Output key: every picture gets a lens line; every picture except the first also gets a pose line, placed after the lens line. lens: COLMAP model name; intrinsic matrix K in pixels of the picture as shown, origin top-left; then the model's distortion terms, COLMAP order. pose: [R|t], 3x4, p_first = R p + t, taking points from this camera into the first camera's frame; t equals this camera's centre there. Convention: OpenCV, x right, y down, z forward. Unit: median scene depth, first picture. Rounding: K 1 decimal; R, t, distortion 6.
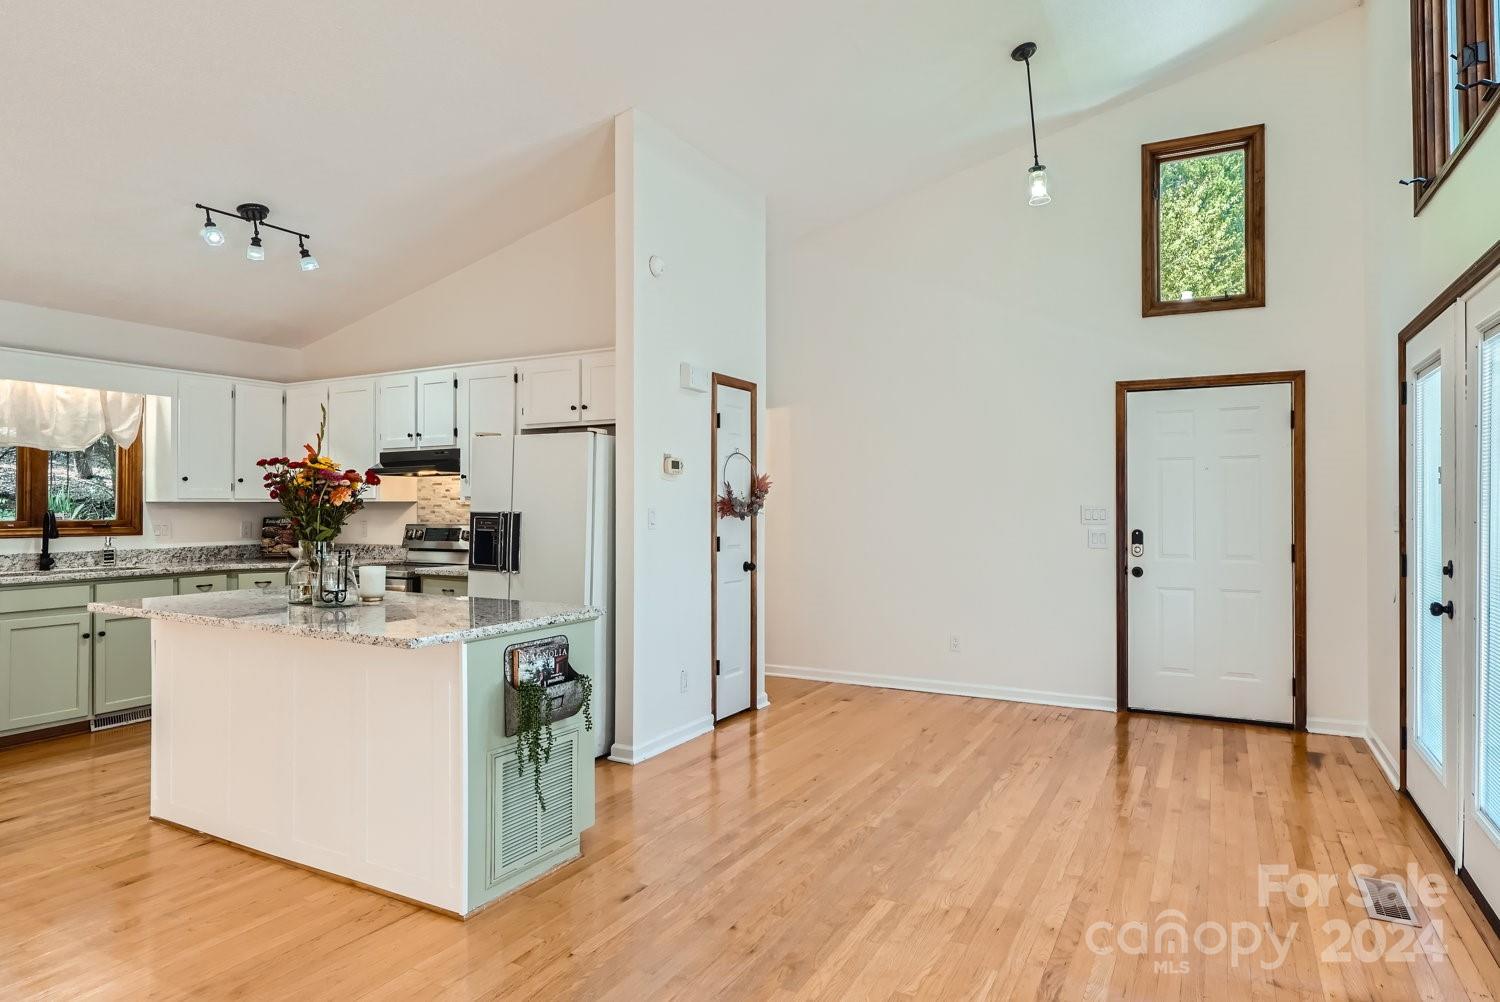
lens RADIAL K [[739.4, 0, 750.0], [0, 739.4, 501.0], [0, 0, 1]] dist [0.000137, 0.000671]
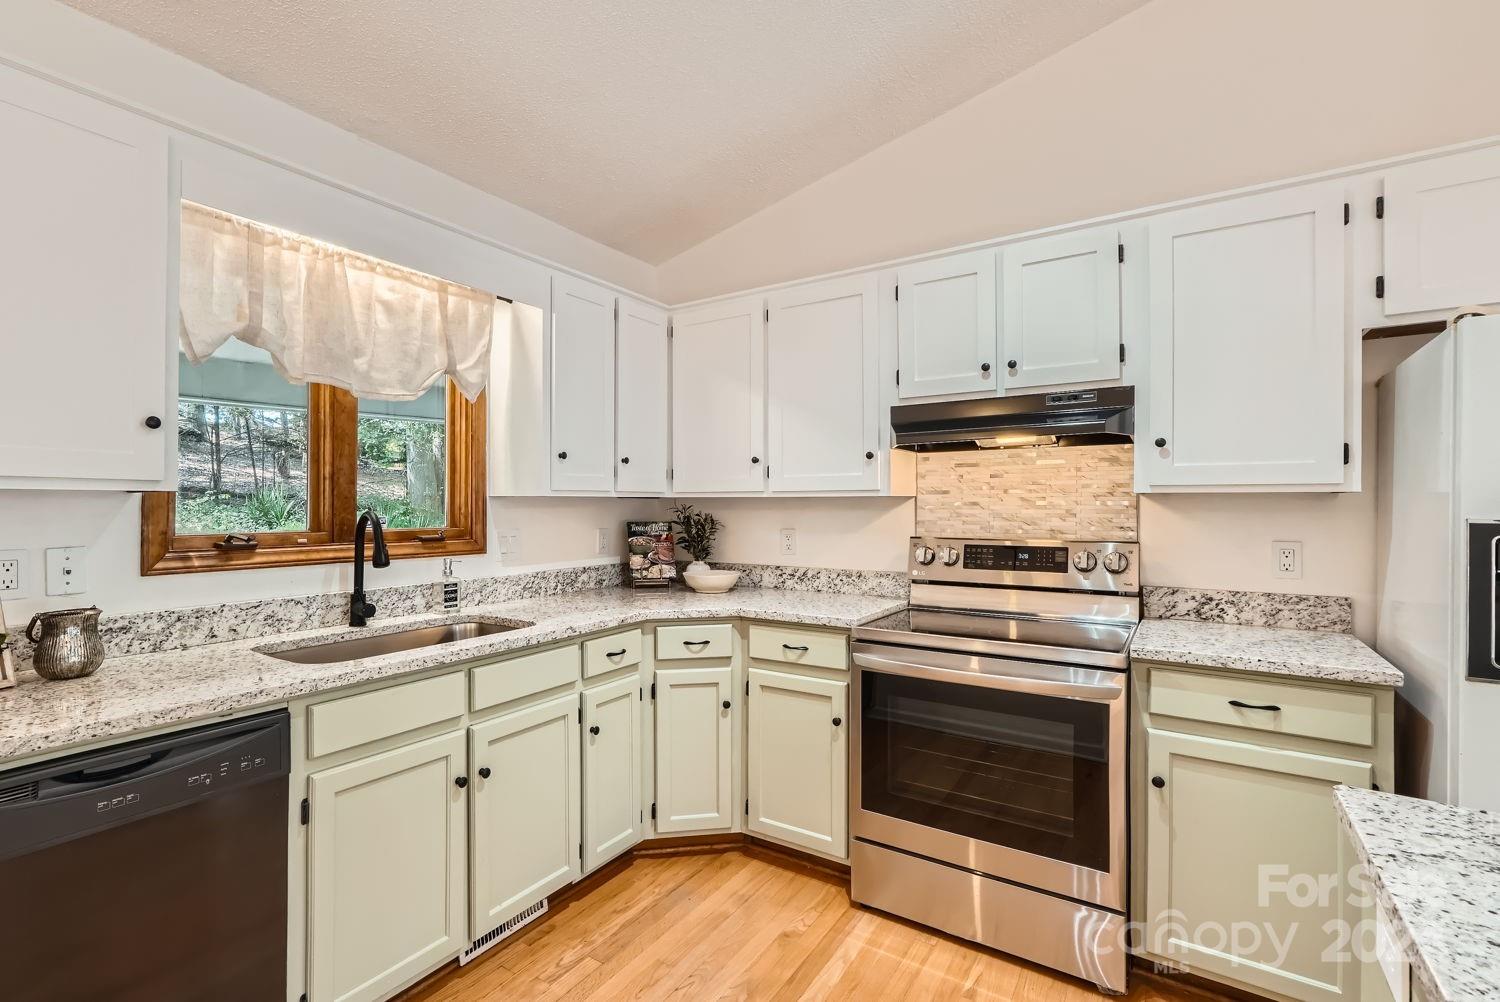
lens RADIAL K [[676.6, 0, 750.0], [0, 676.6, 501.0], [0, 0, 1]] dist [-0.010695, -0.000140]
pose [[0.992925, 0.000923, -0.118739, -0.586726], [-0.000755, 0.999999, 0.001461, 0.004201], [0.118740, -0.001361, 0.992924, 0.528345]]
